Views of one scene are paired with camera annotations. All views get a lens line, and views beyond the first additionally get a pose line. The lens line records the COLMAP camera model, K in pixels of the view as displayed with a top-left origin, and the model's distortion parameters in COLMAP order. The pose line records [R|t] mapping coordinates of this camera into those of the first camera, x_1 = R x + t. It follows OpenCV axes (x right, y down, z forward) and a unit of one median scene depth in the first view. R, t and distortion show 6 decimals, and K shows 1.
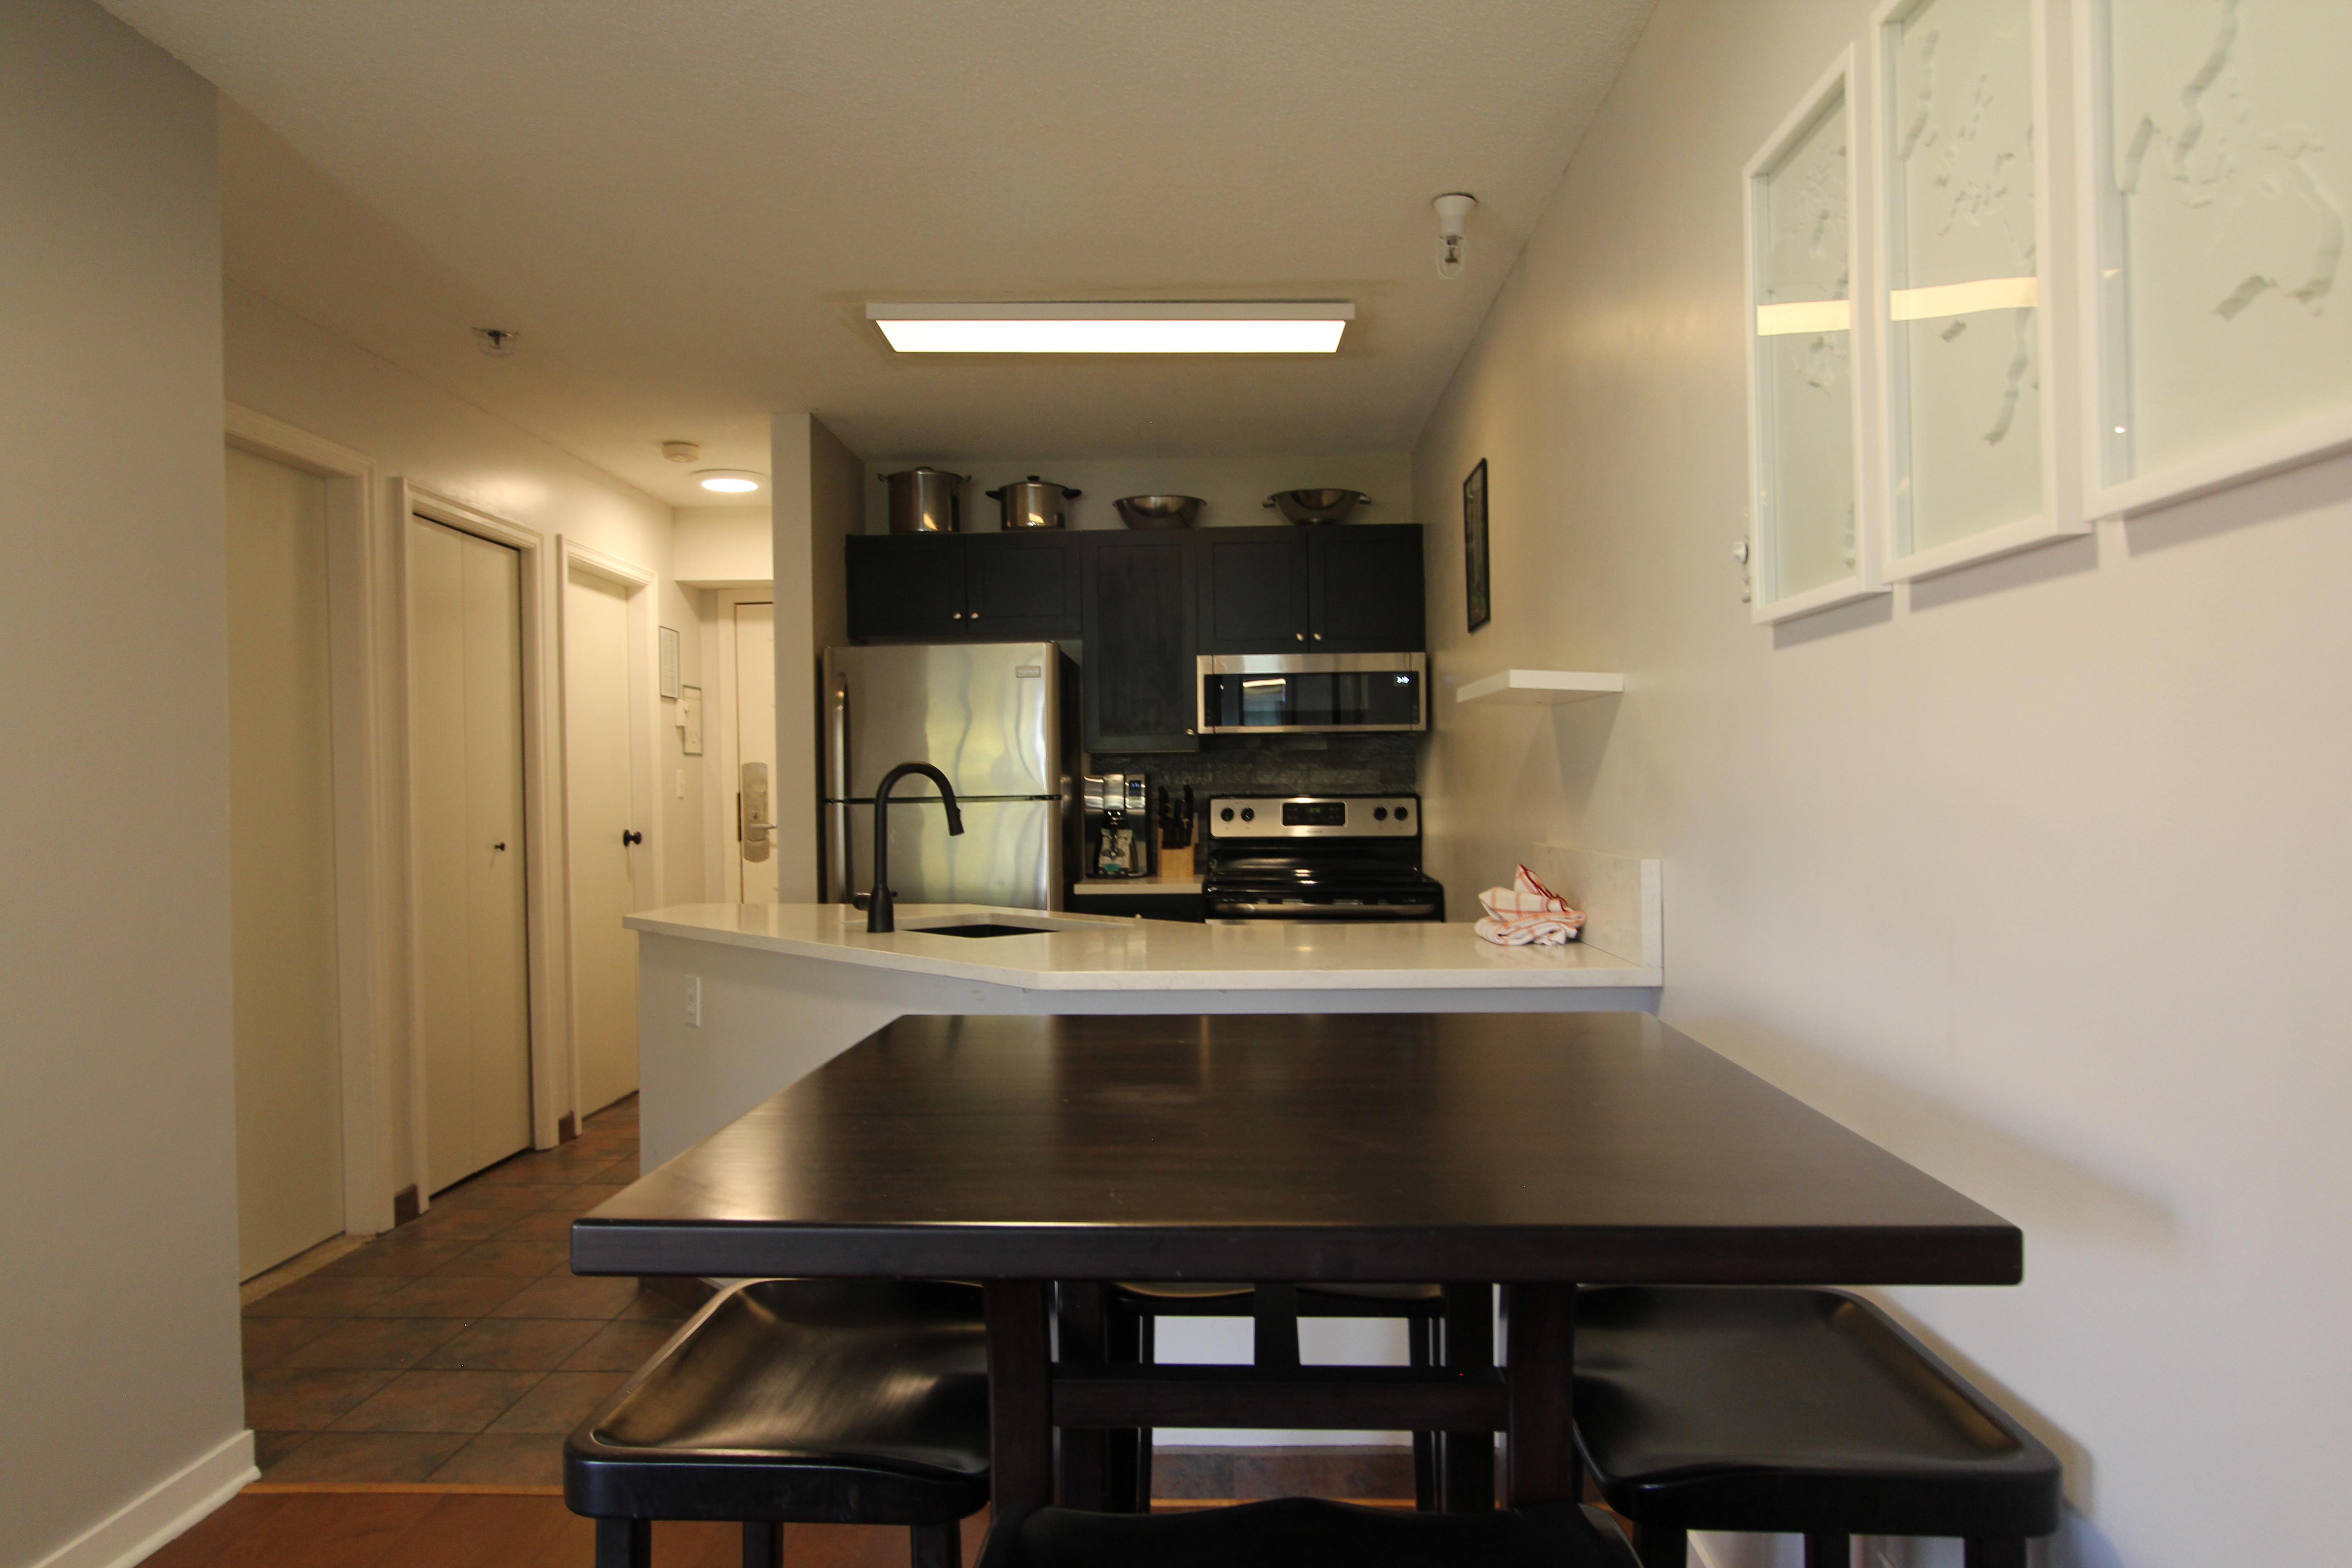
lens RADIAL K [[1516.0, 0, 1175.6], [0, 1516.0, 778.5], [0, 0, 1]] dist [-0.007034, 0.000075]
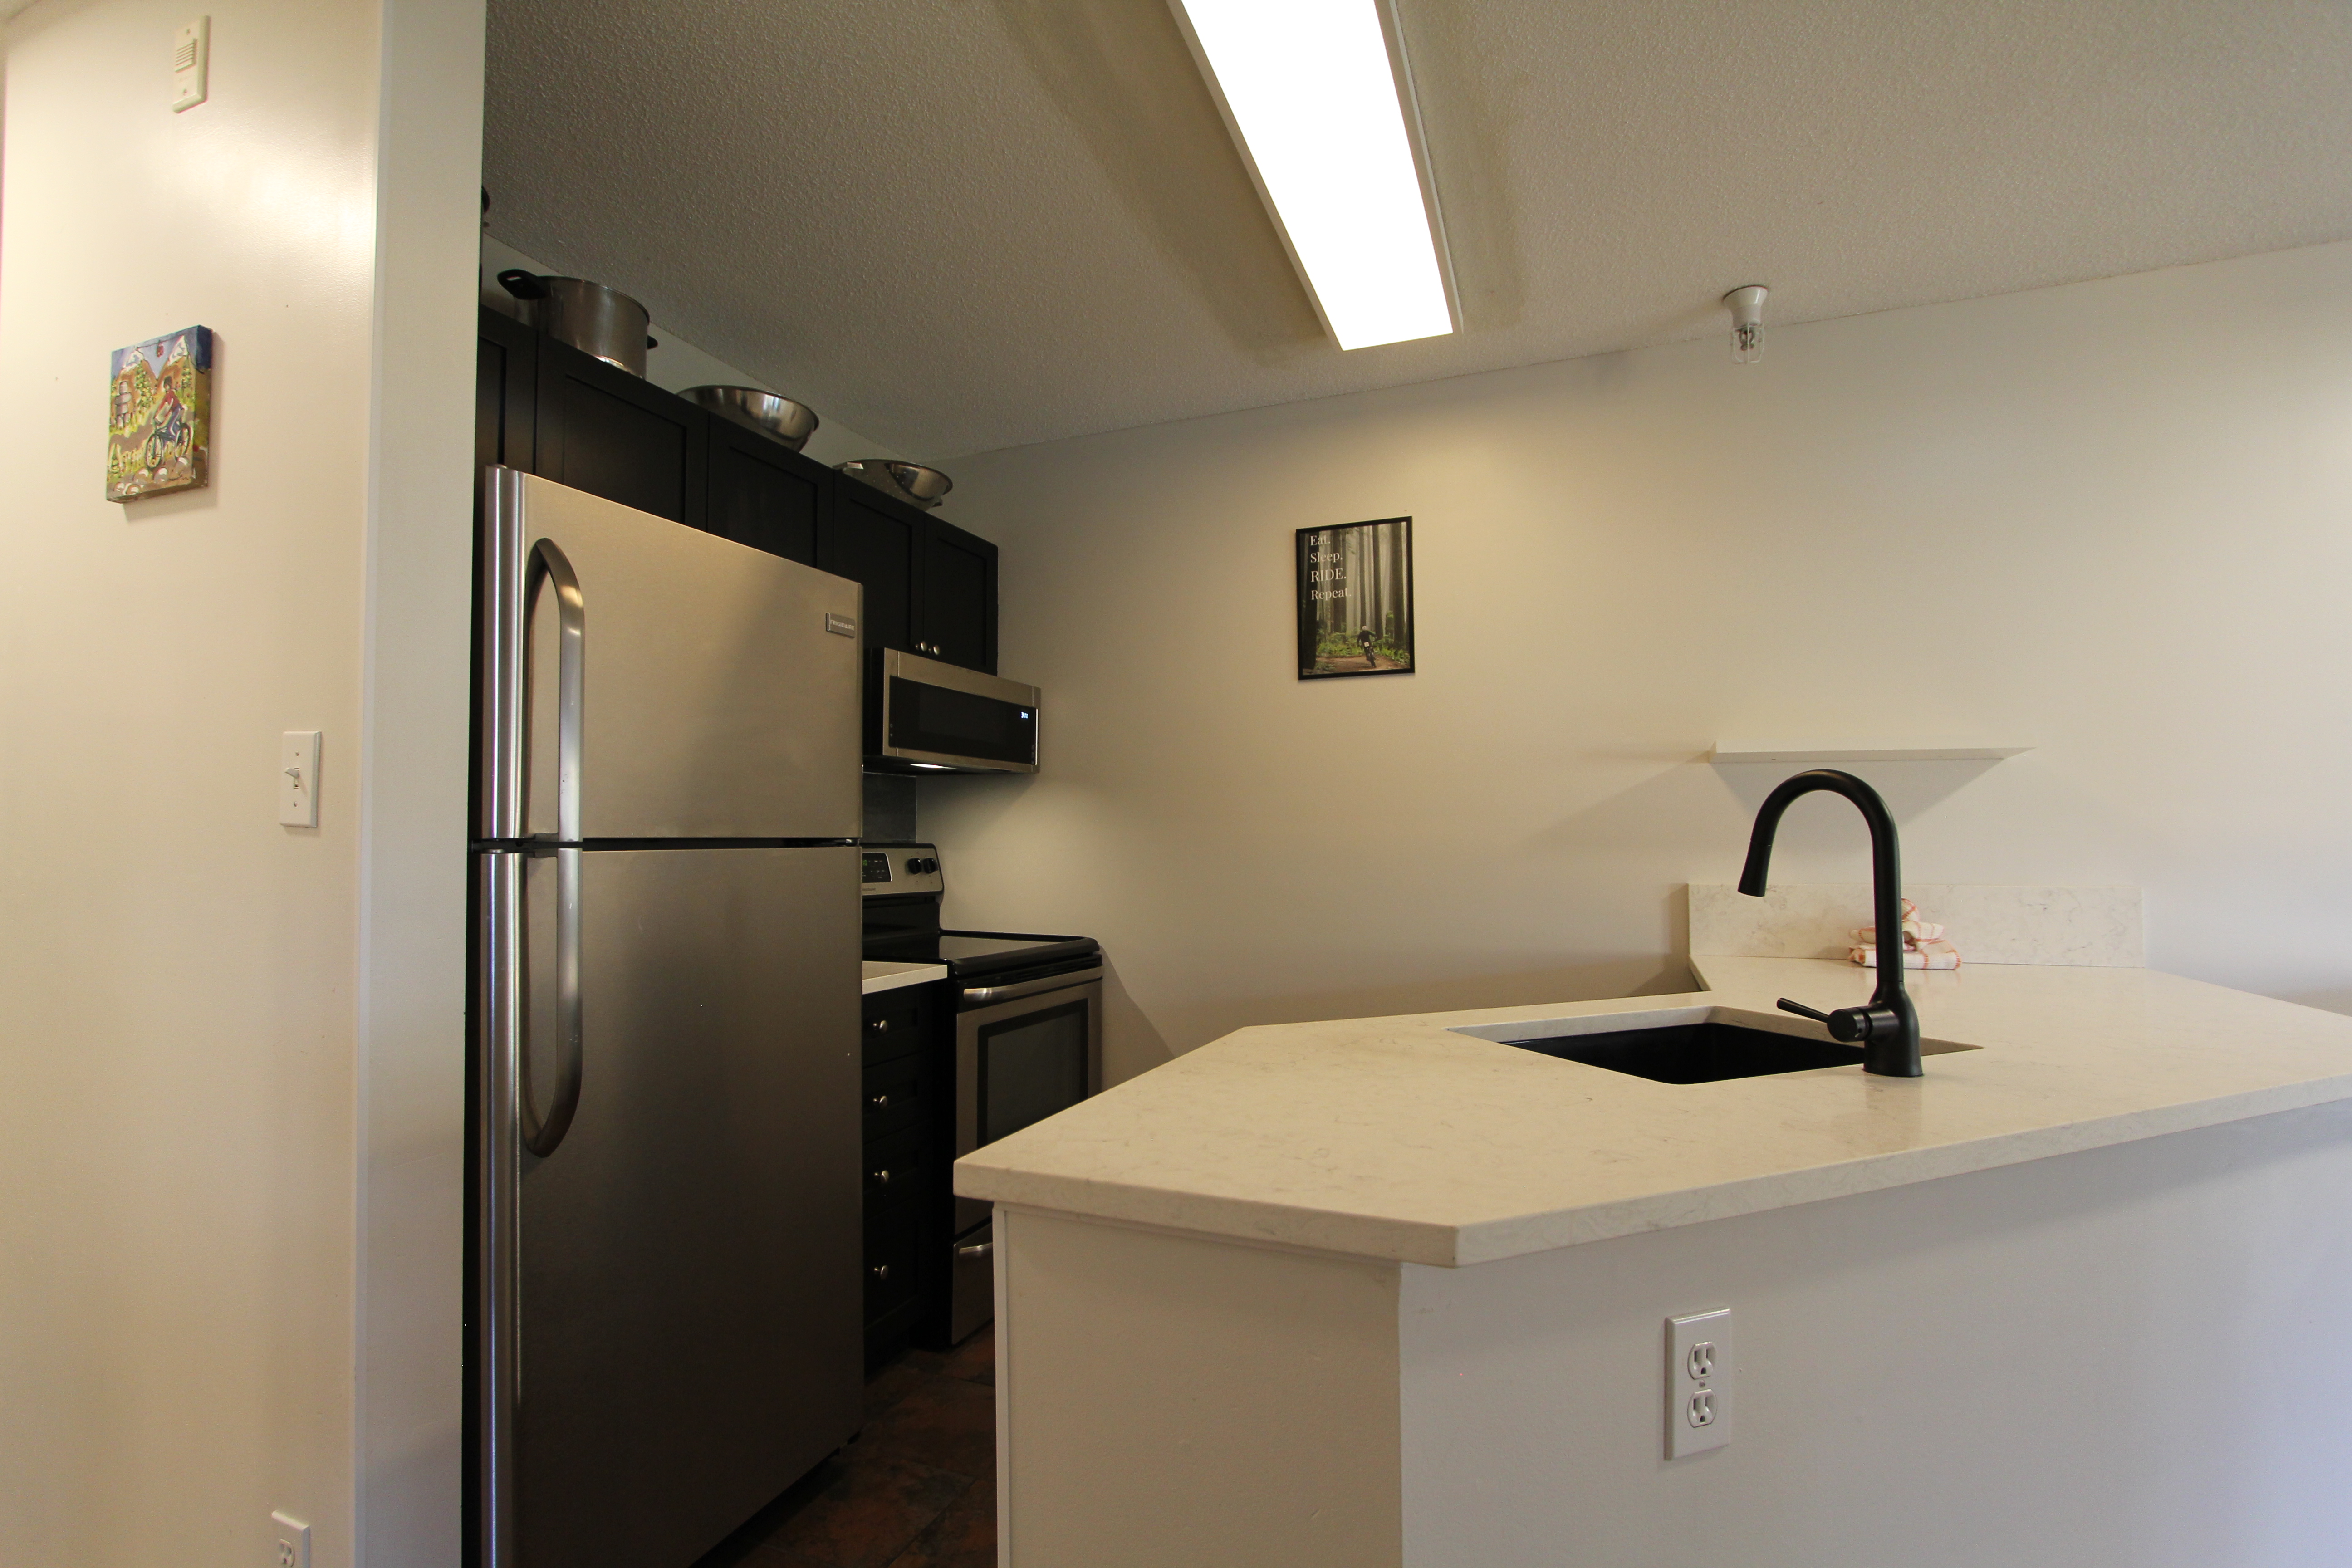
lens RADIAL K [[1097.4, 0, 1171.6], [0, 1097.4, 808.4], [0, 0, 1]] dist [-0.001116, 0.000006]
pose [[0.335066, 0.038742, 0.941398, -0.406238], [-0.002419, 0.999186, -0.040260, 0.015206], [-0.942192, 0.011212, 0.334887, 0.662330]]
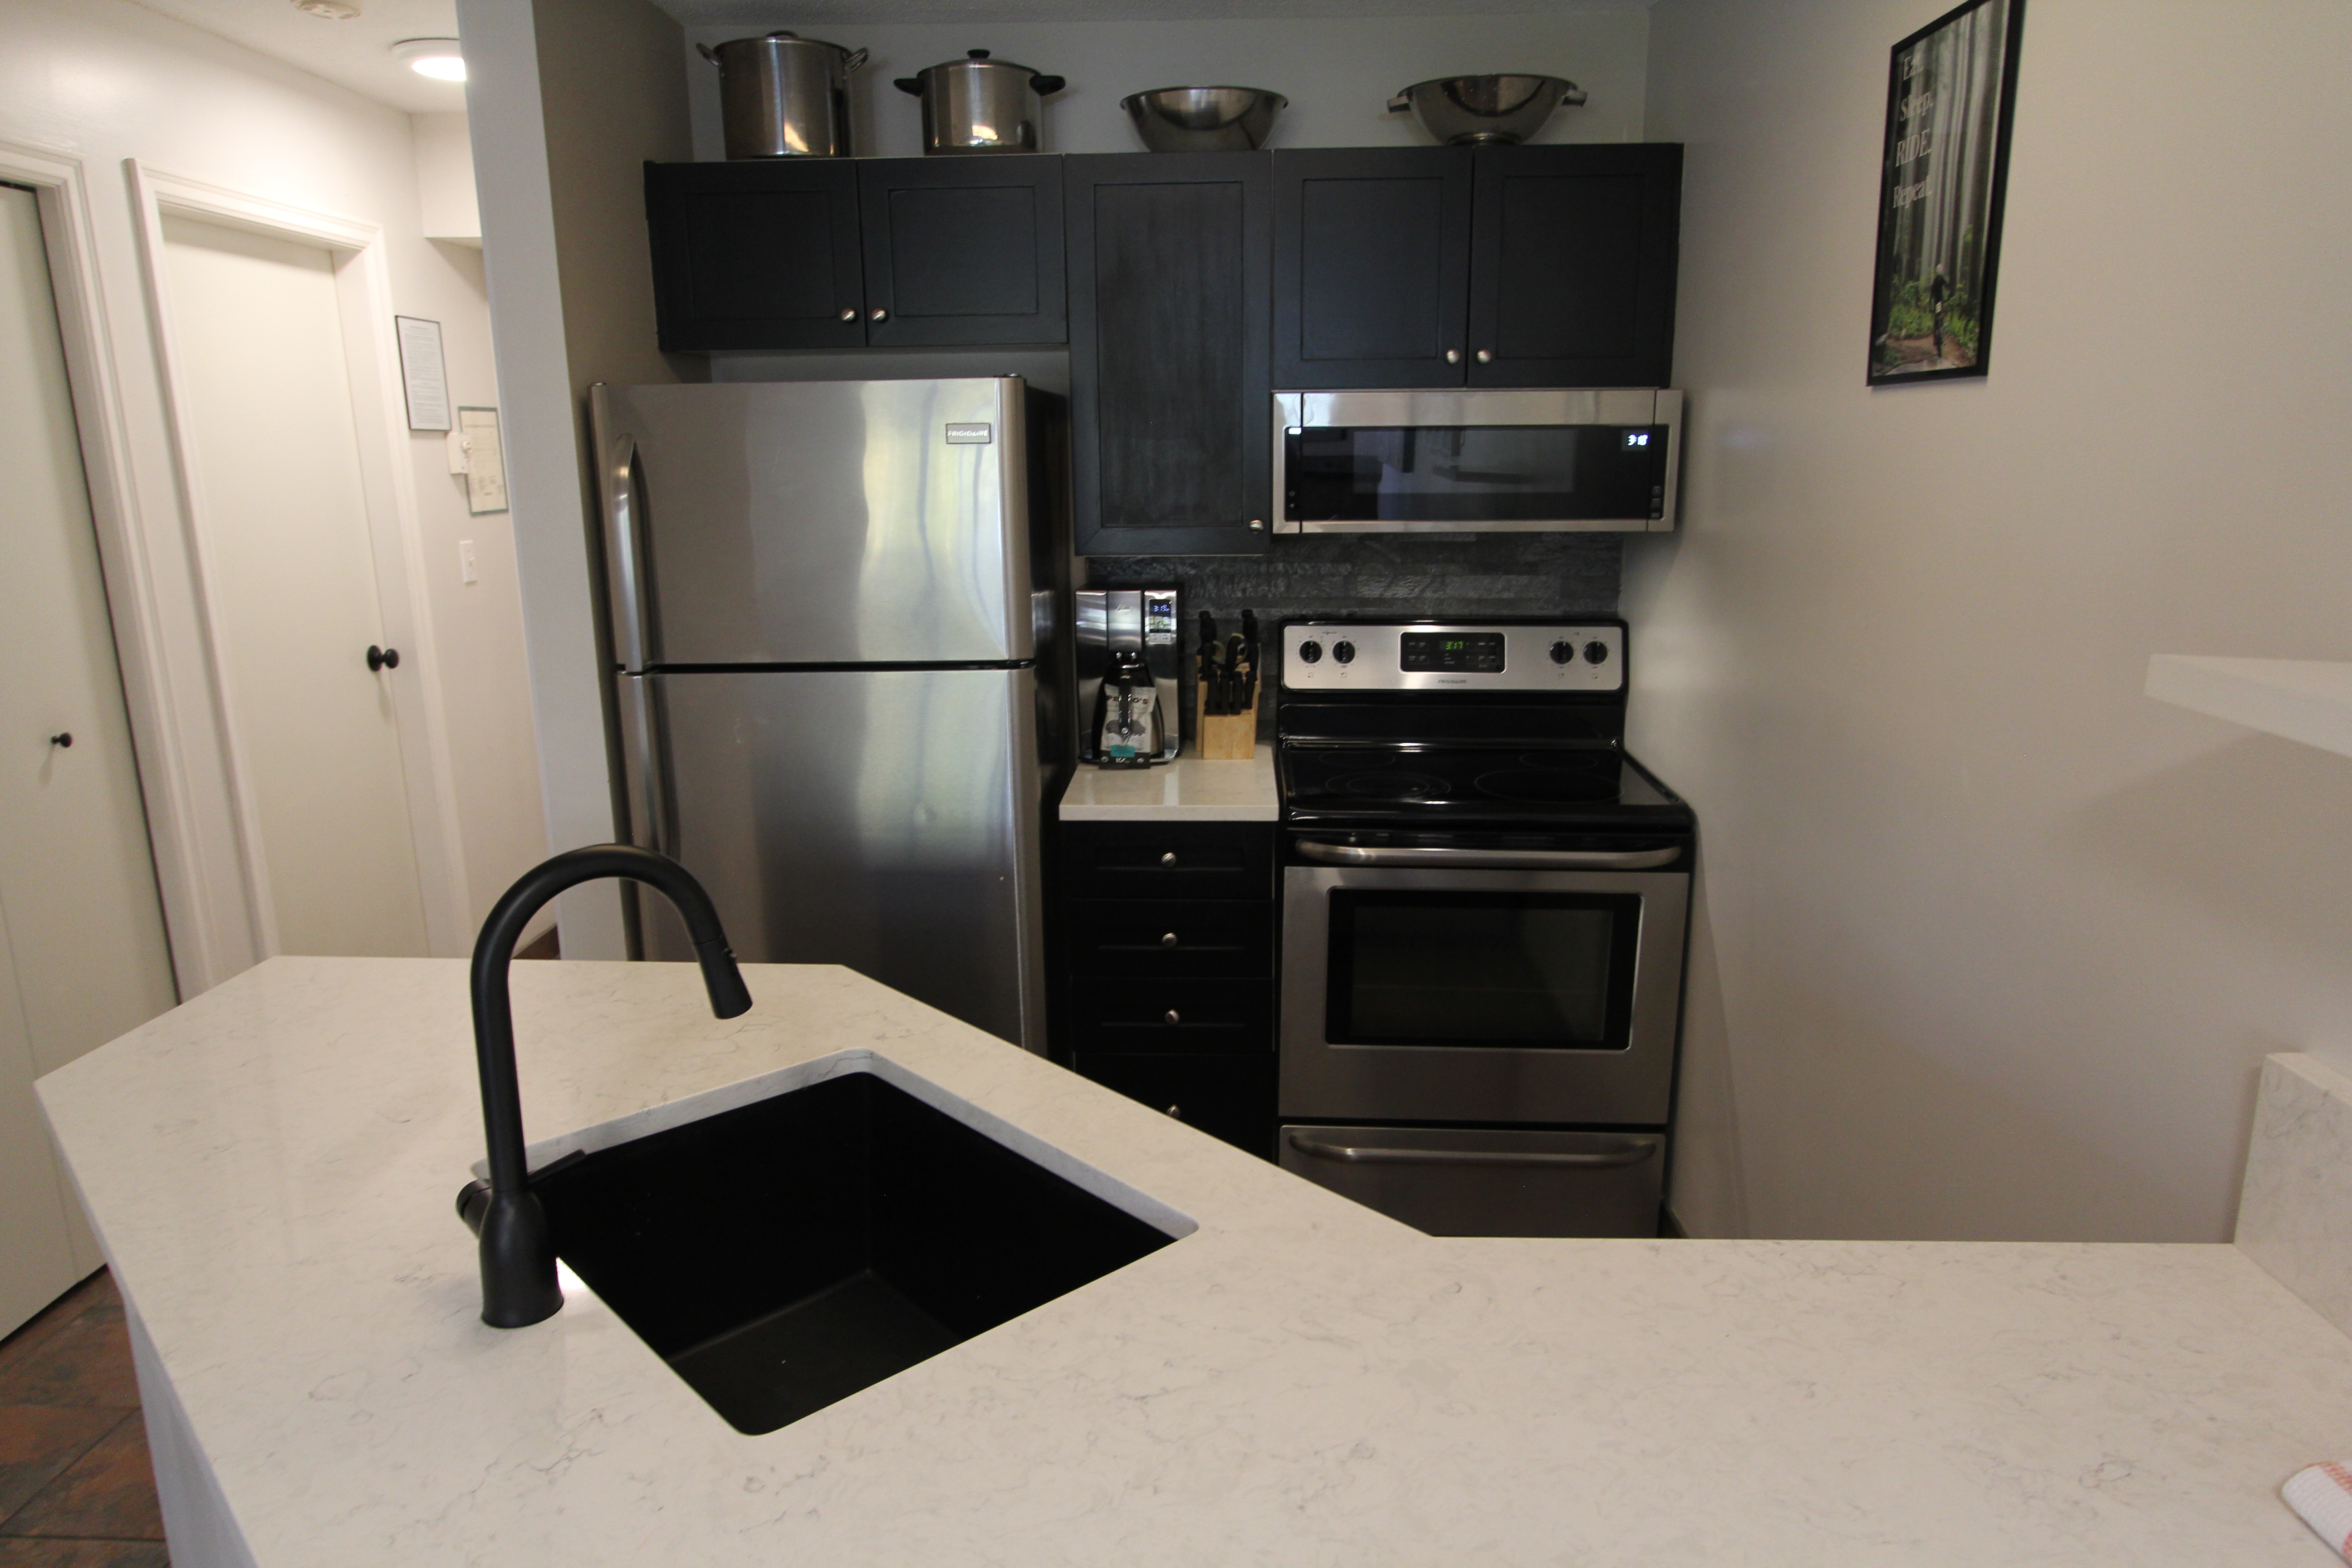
lens RADIAL K [[1516.0, 0, 1179.6], [0, 1516.0, 792.9], [0, 0, 1]] dist [-0.007034, 0.000075]
pose [[0.999993, 0.003498, 0.001063, -0.019510], [-0.003649, 0.972796, 0.231634, -0.063318], [-0.000223, -0.231636, 0.972802, 0.398881]]
